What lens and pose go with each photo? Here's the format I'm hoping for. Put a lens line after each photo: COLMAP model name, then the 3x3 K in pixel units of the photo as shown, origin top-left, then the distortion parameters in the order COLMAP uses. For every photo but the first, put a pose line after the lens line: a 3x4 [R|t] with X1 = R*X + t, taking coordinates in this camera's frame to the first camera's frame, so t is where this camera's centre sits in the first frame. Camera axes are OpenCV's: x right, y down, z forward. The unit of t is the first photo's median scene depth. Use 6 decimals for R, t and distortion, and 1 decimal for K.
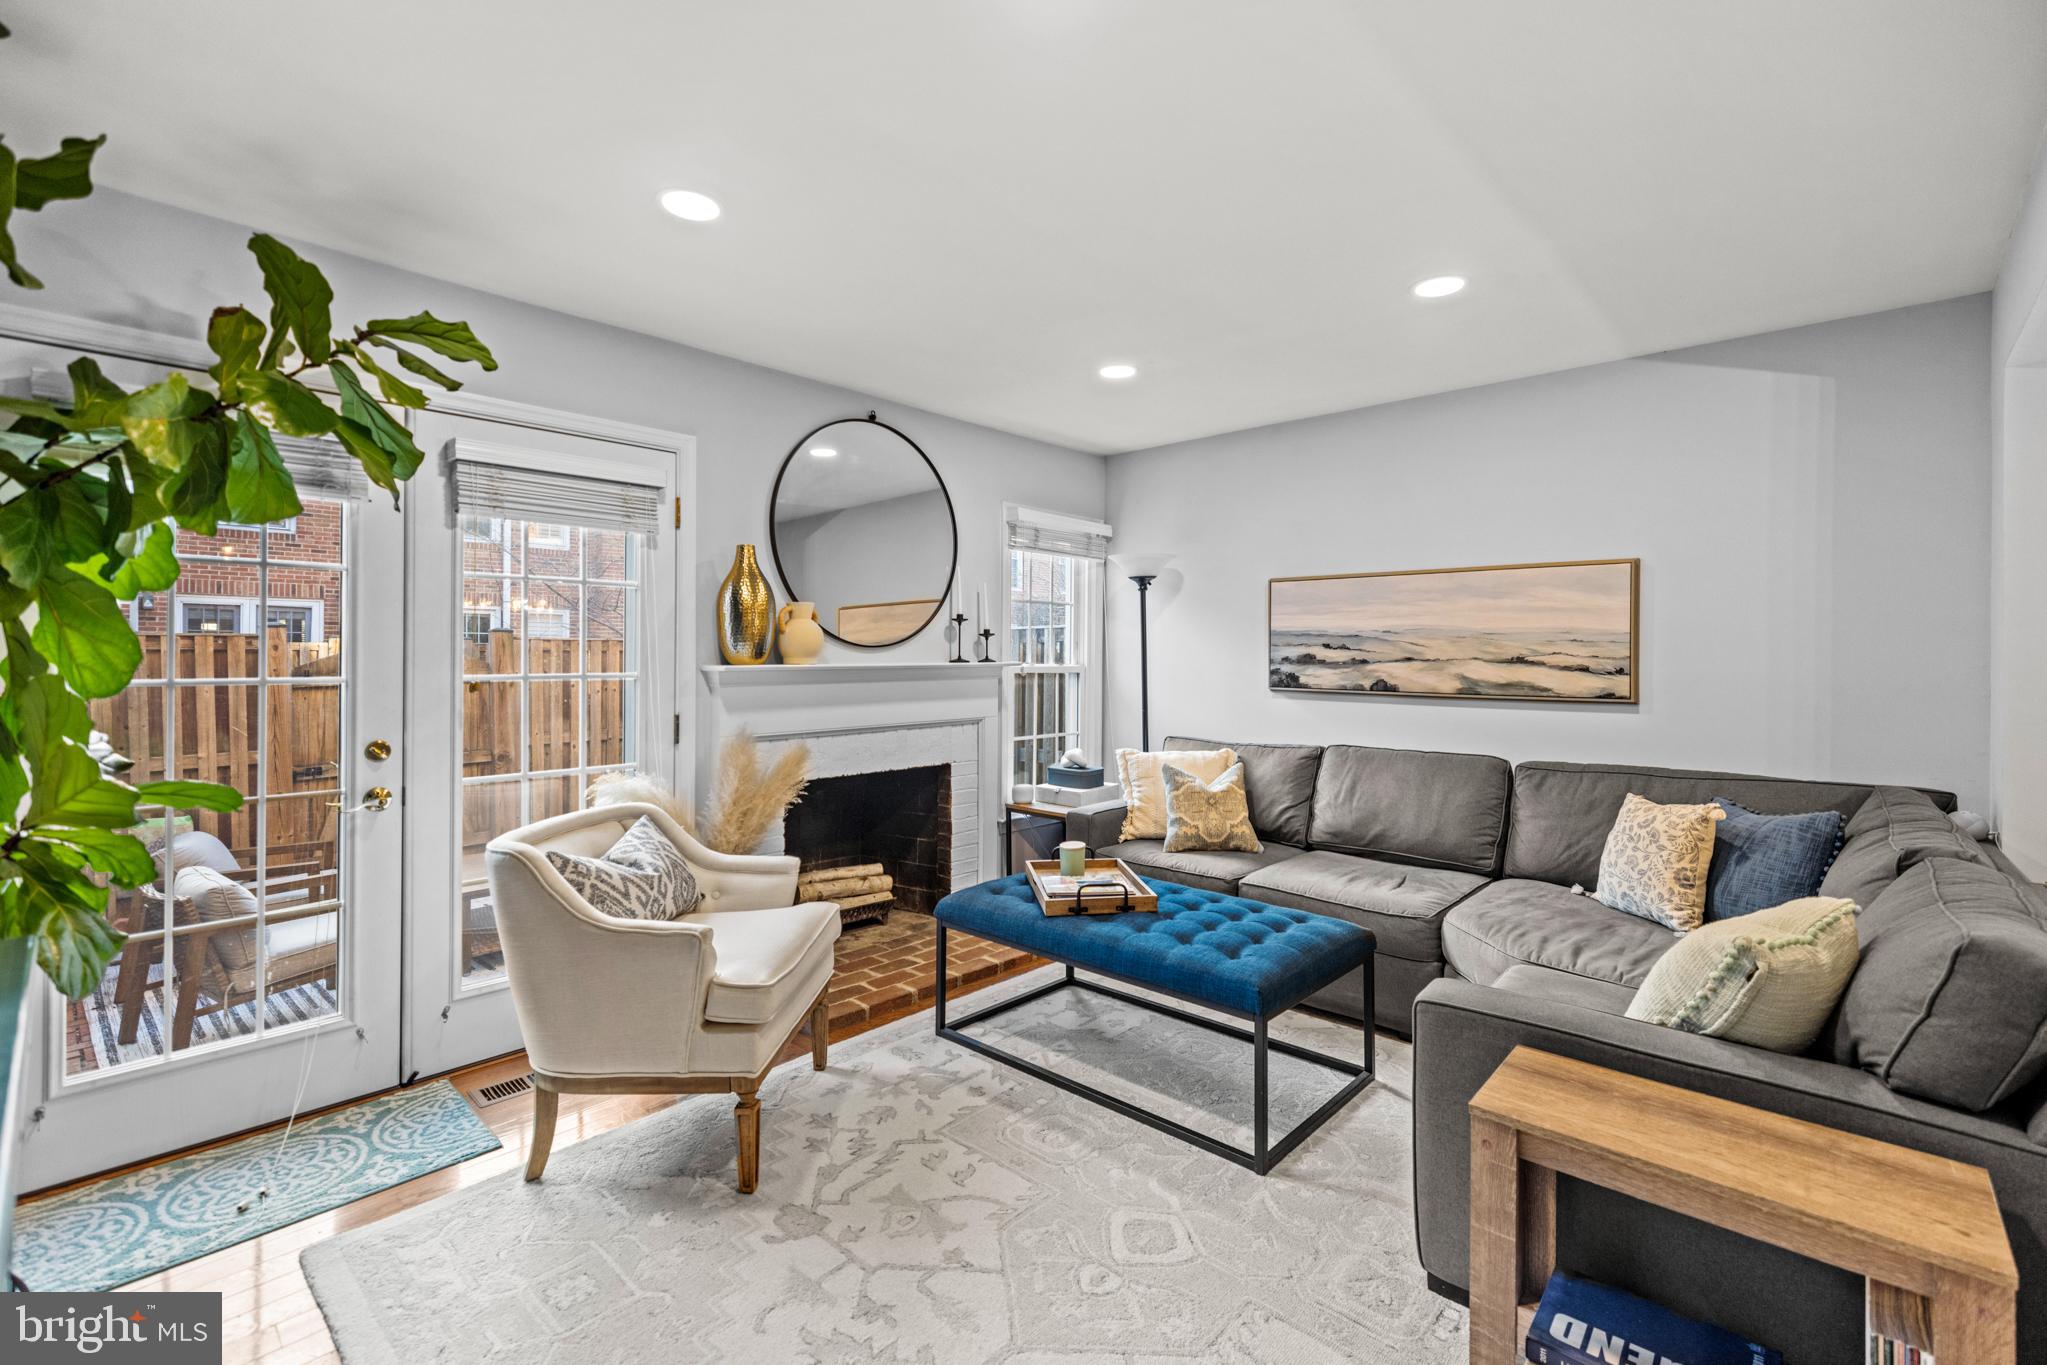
lens RADIAL K [[890.1, 0, 1040.0], [0, 890.1, 650.5], [0, 0, 1]] dist [0.001934, 0.000969]
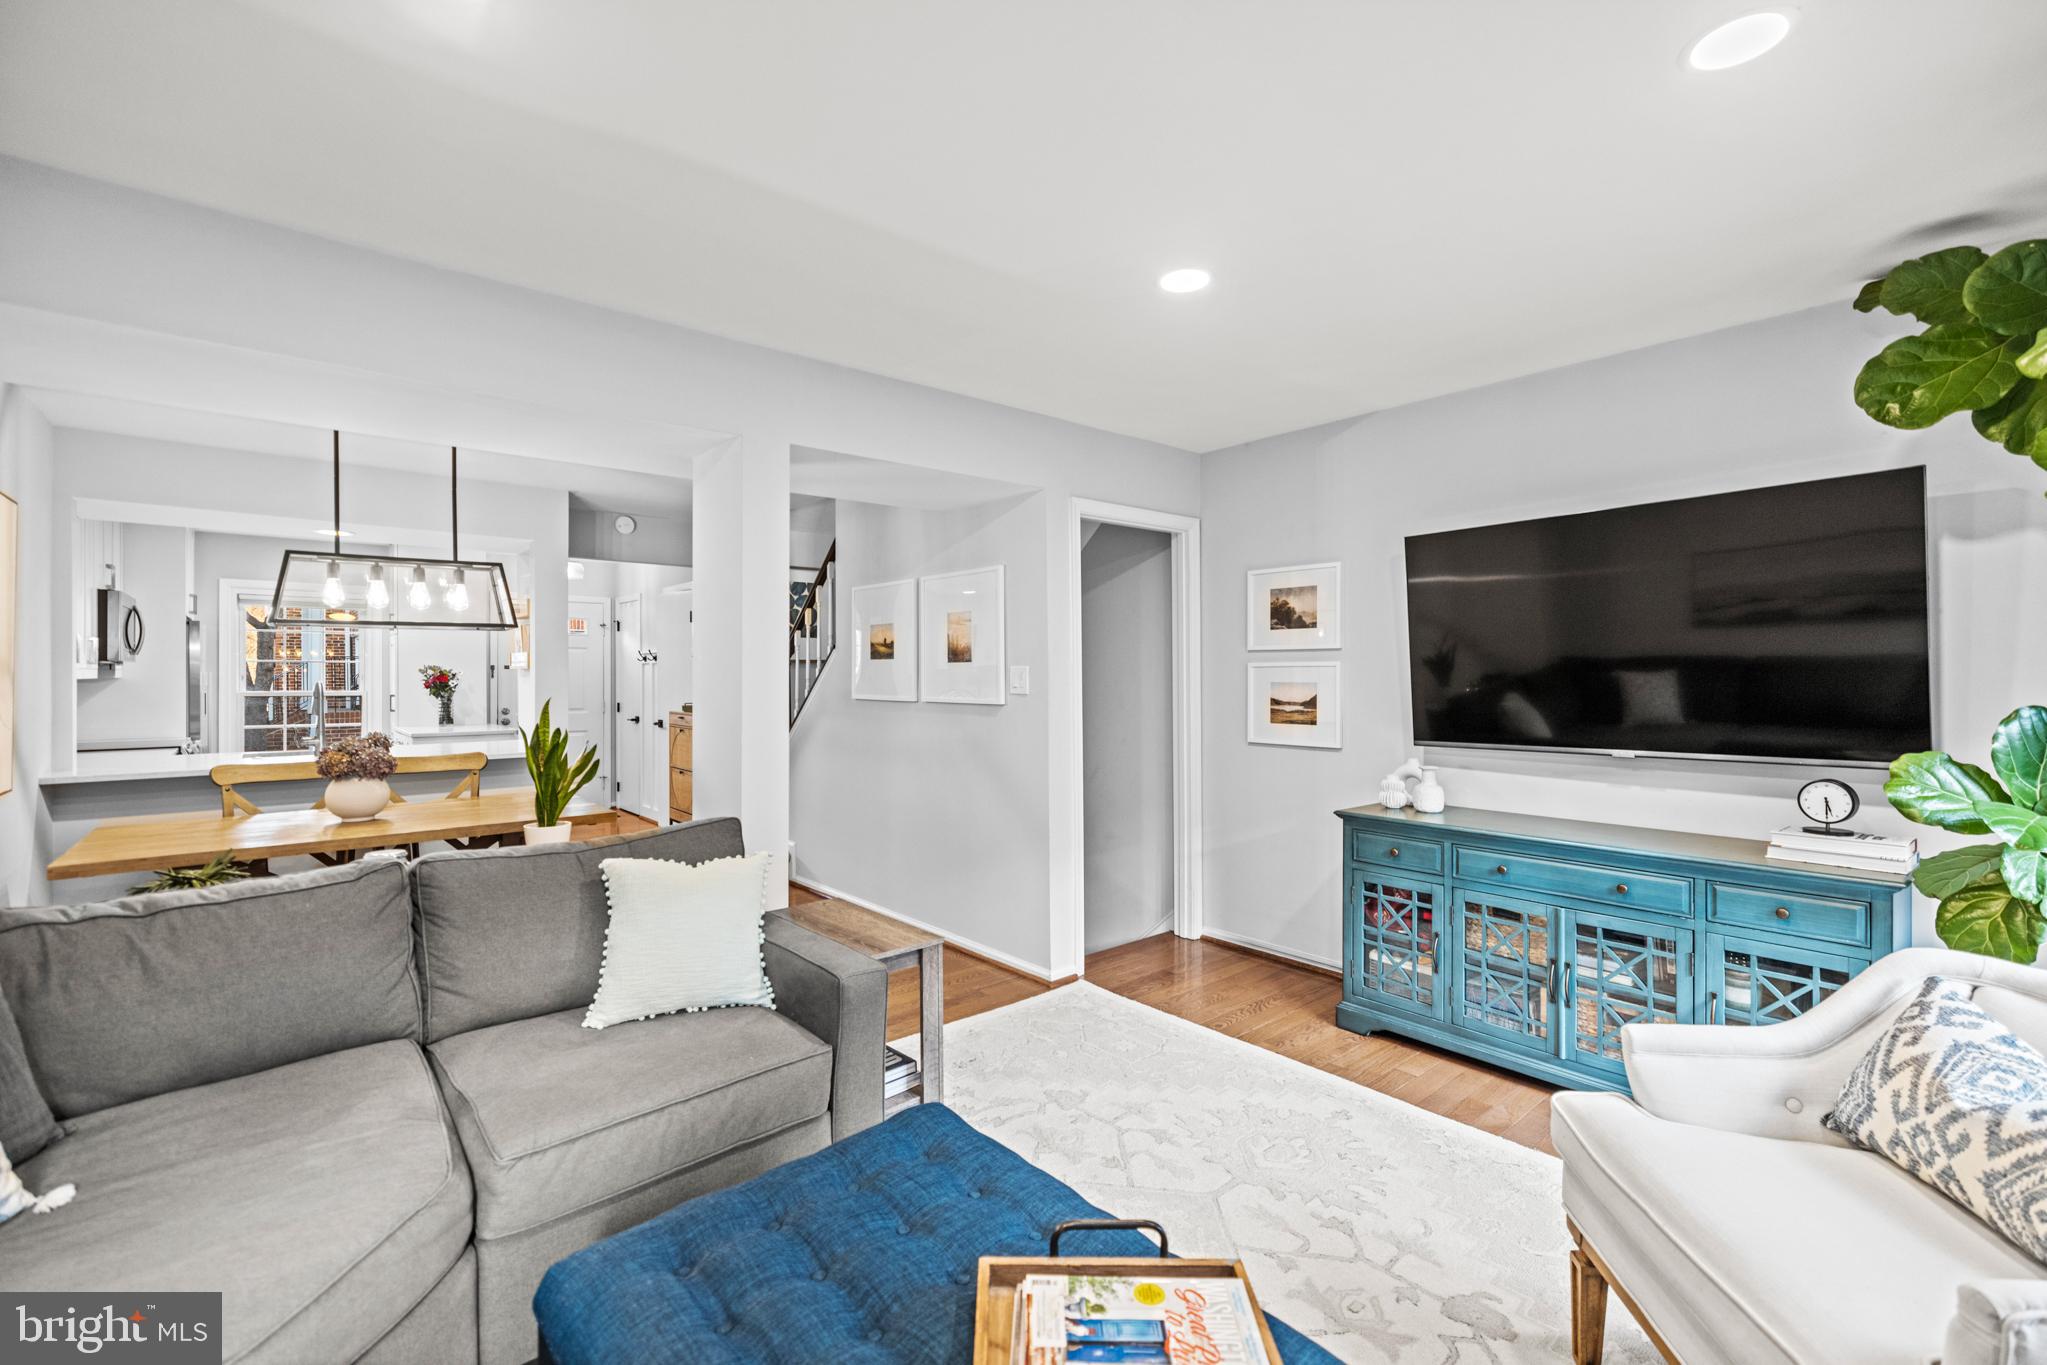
lens RADIAL K [[890.1, 0, 1032.3], [0, 890.1, 663.8], [0, 0, 1]] dist [0.001934, 0.000969]
pose [[-0.993949, -0.001814, 0.109831, 0.046838], [-0.003446, 0.999886, -0.014677, -0.003822], [-0.109792, -0.014967, -0.993842, 1.130234]]
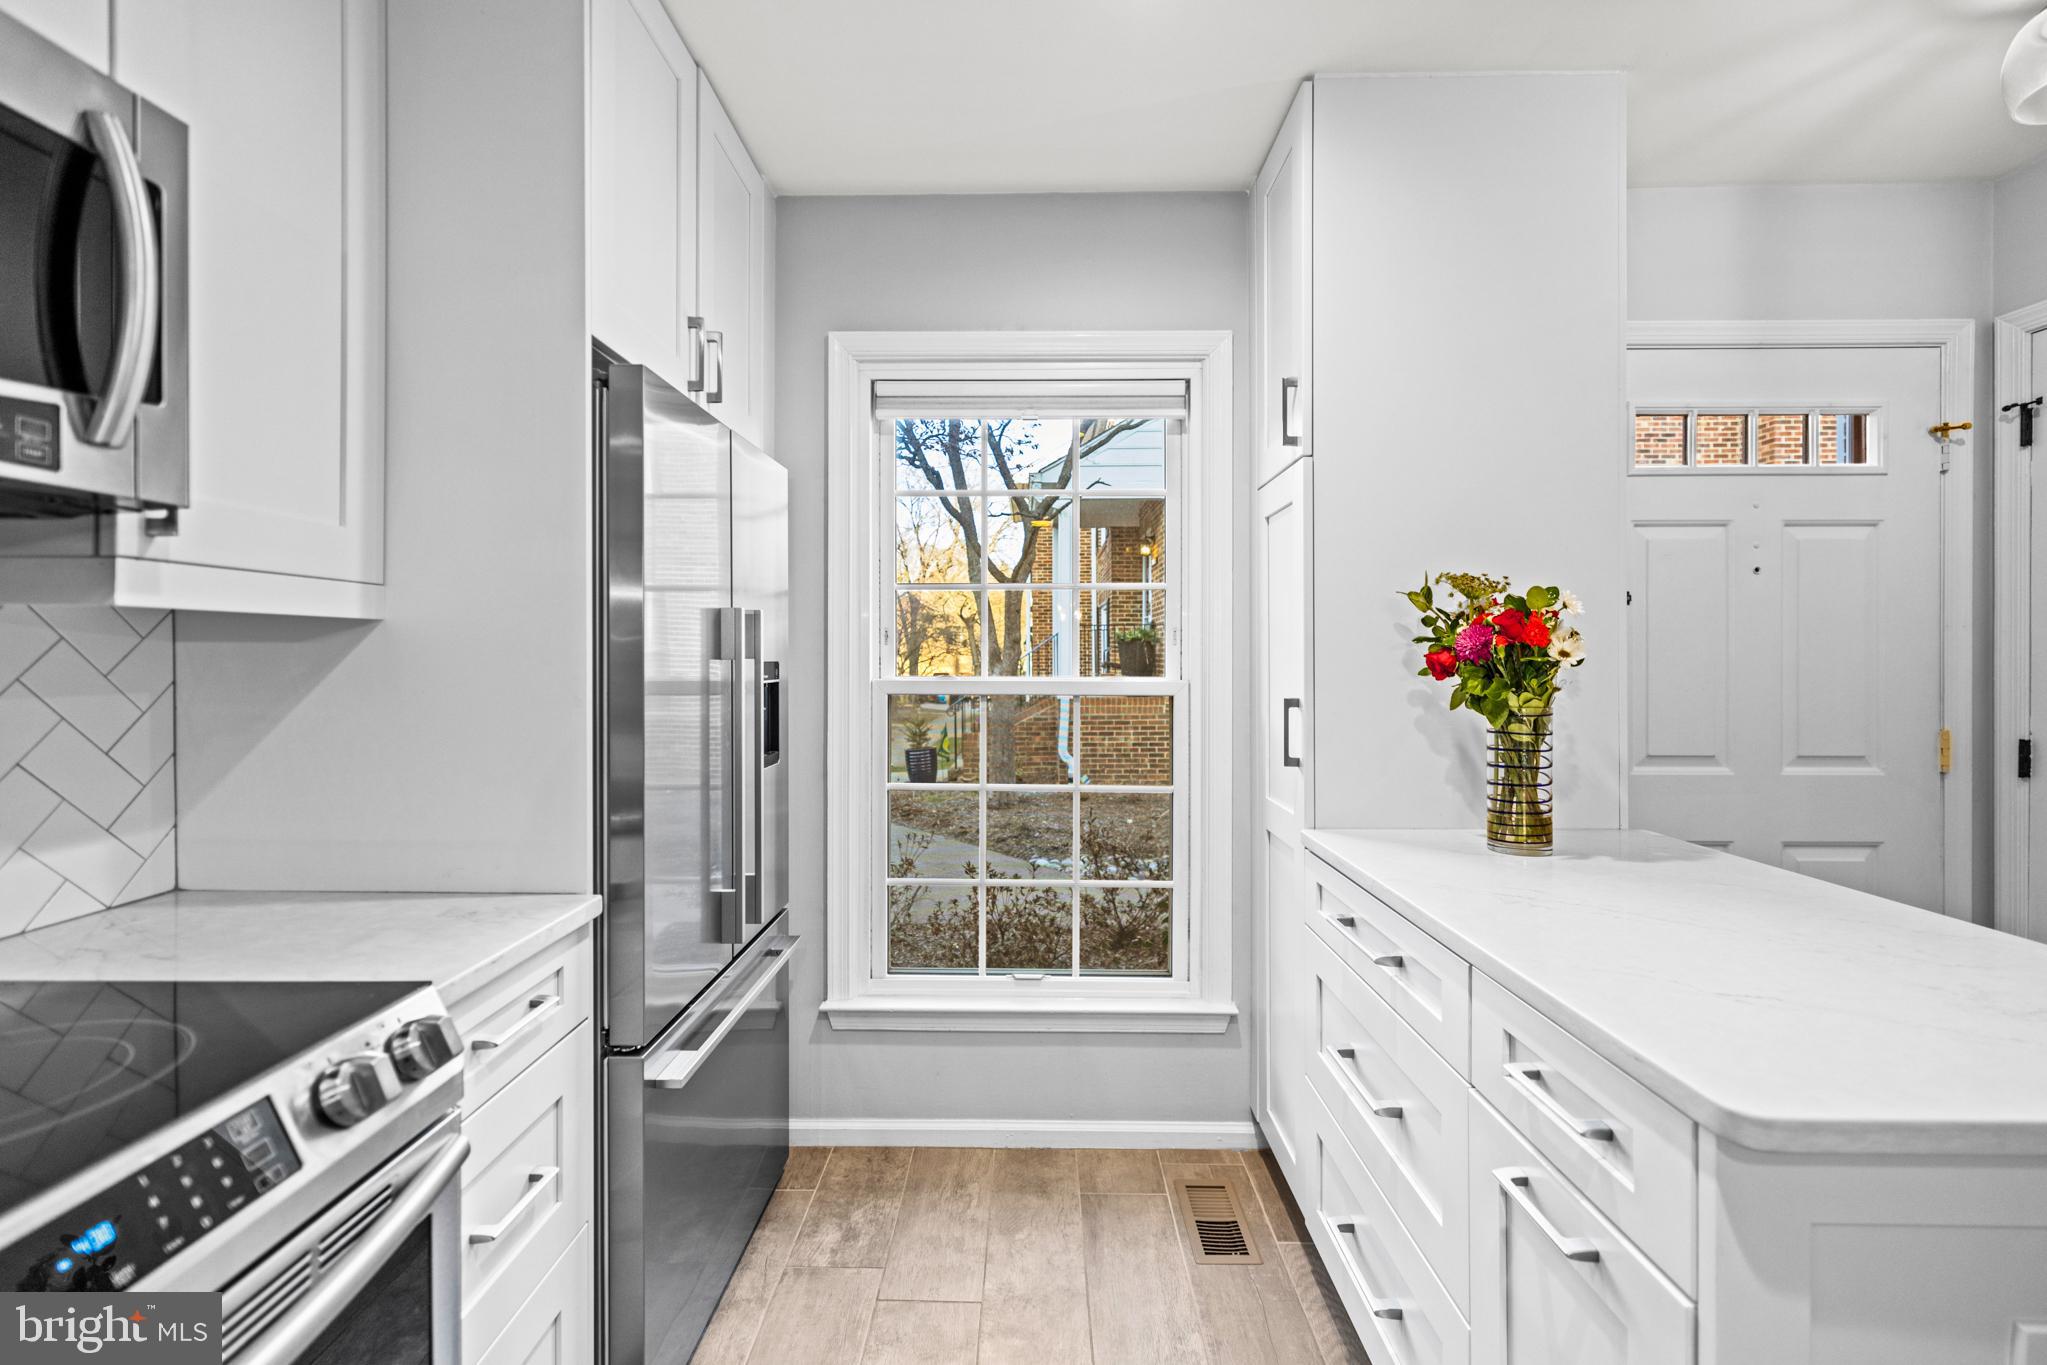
lens RADIAL K [[890.1, 0, 1020.5], [0, 890.1, 657.1], [0, 0, 1]] dist [0.001934, 0.000969]
pose [[-0.665117, -0.004708, 0.746724, 1.464266], [-0.002162, 0.999988, 0.004380, 0.016326], [-0.746736, 0.001299, -0.665120, -0.294737]]
